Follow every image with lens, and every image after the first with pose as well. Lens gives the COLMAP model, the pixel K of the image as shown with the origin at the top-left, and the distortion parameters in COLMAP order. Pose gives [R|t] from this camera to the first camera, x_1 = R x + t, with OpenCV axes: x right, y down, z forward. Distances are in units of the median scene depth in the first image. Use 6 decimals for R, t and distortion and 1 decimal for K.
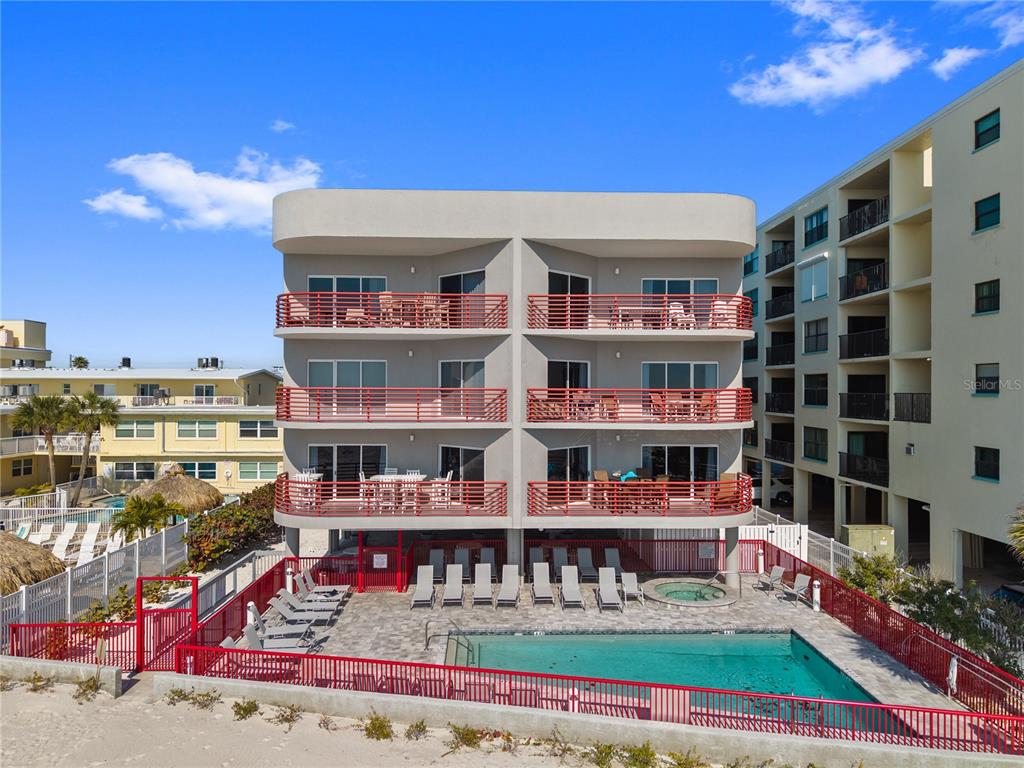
lens RADIAL K [[695.1, 0, 498.0], [0, 695.1, 380.7], [0, 0, 1]] dist [0.024042, -0.024657]
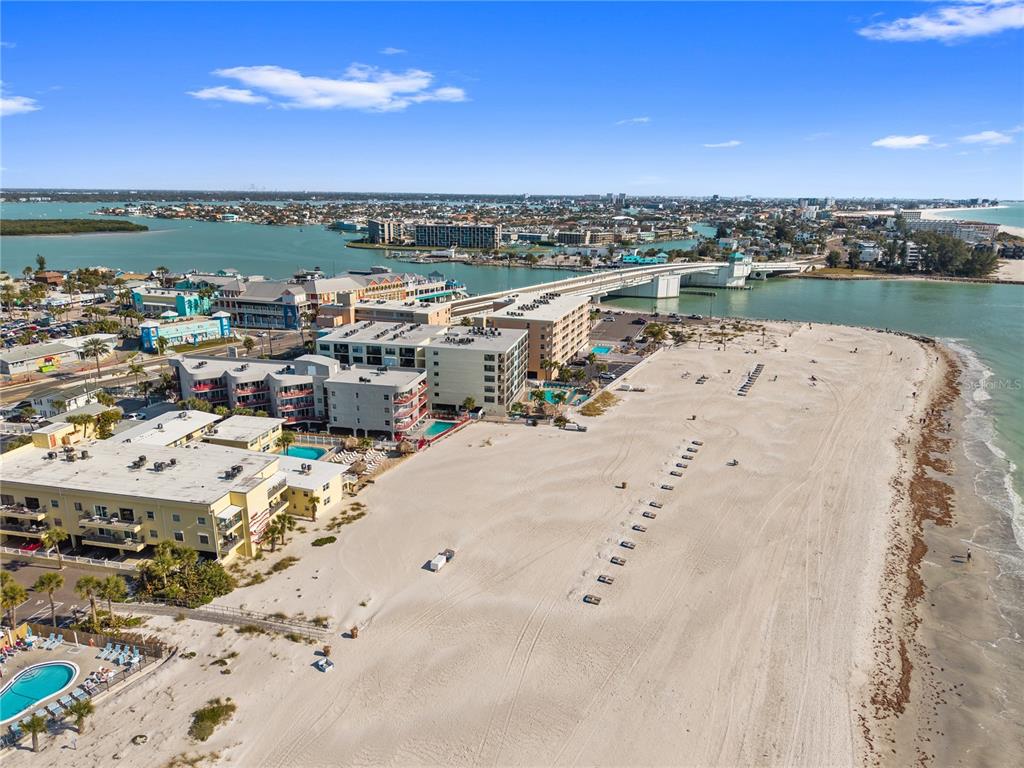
lens RADIAL K [[695.1, 0, 509.5], [0, 695.1, 375.6], [0, 0, 1]] dist [0.024042, -0.024657]
pose [[0.236109, -0.252773, 0.938274, -6.294019], [-0.015739, 0.964453, 0.263786, -2.132170], [-0.971599, -0.077049, 0.223738, -1.506702]]
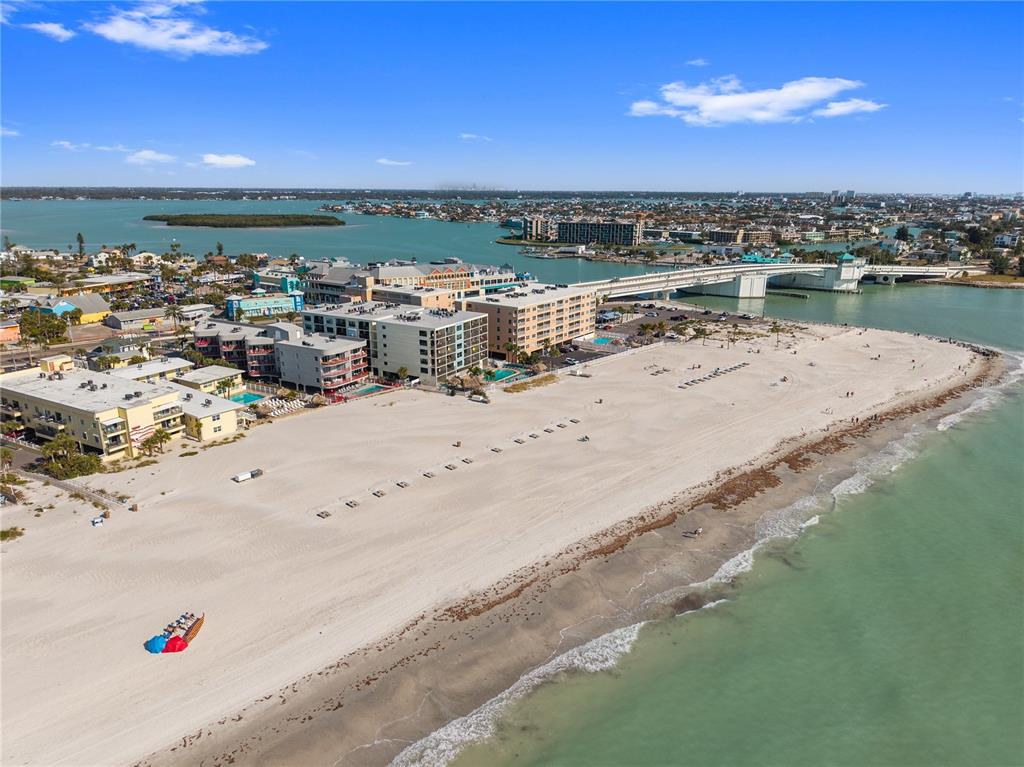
lens RADIAL K [[695.1, 0, 511.2], [0, 695.1, 390.7], [0, 0, 1]] dist [0.024042, -0.024657]
pose [[0.512869, -0.243347, 0.823254, -5.940559], [-0.009475, 0.957319, 0.288878, -2.150770], [-0.858415, -0.155956, 0.488673, -4.836053]]
